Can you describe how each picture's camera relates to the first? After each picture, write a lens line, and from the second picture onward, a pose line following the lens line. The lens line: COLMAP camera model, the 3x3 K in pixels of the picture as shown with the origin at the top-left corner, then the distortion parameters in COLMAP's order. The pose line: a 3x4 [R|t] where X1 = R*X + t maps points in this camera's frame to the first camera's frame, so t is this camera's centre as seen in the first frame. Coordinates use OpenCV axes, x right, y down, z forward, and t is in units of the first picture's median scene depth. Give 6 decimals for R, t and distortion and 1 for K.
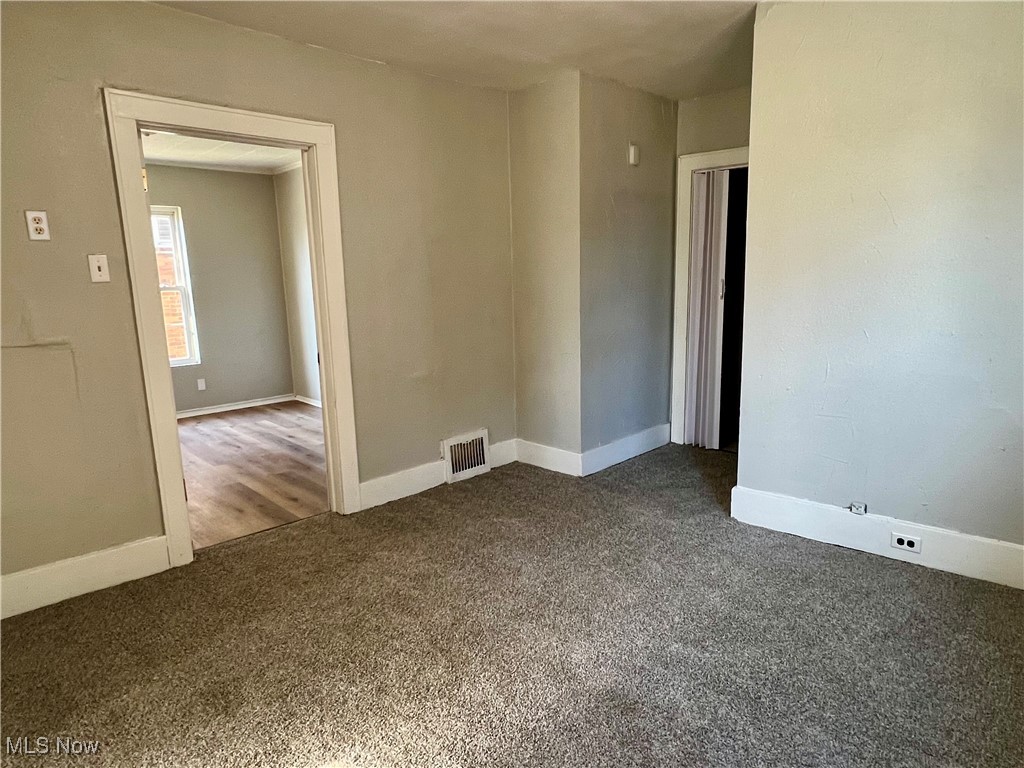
lens RADIAL K [[614.6, 0, 509.4], [0, 614.6, 387.4], [0, 0, 1]] dist [0.004172, 0.000210]
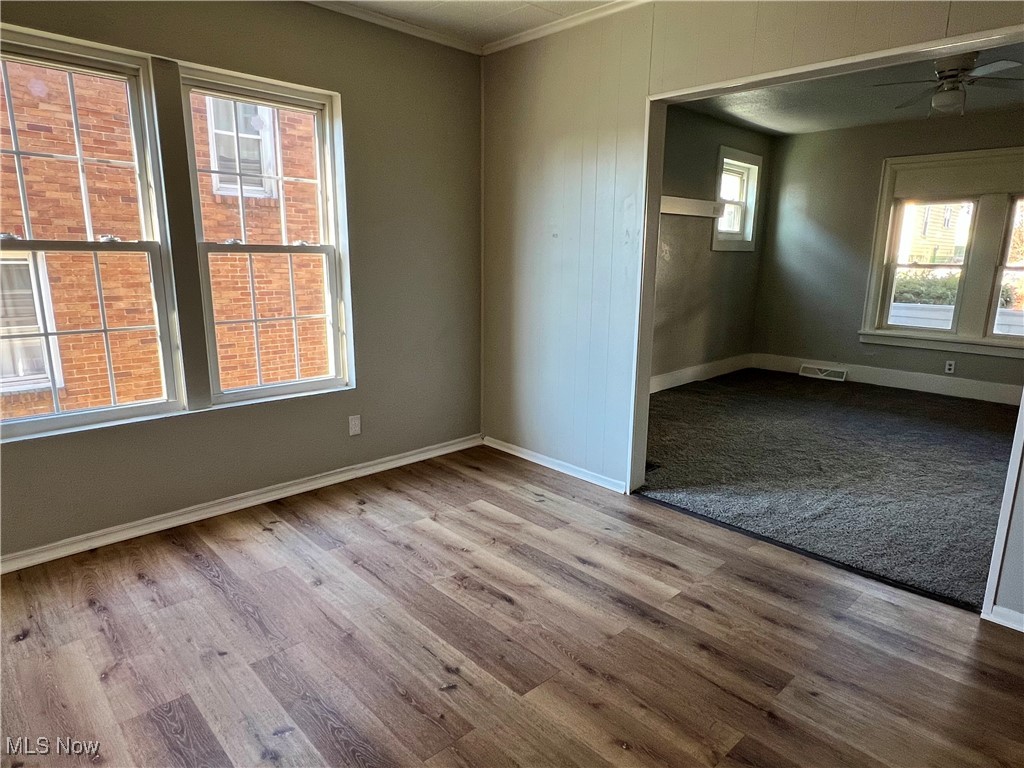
lens RADIAL K [[614.6, 0, 511.7], [0, 614.6, 388.9], [0, 0, 1]] dist [0.004172, 0.000210]
pose [[0.999280, 0.037398, 0.006452, -0.371488], [-0.037601, 0.998686, 0.034829, -0.063741], [-0.005141, -0.035047, 0.999372, 0.453562]]
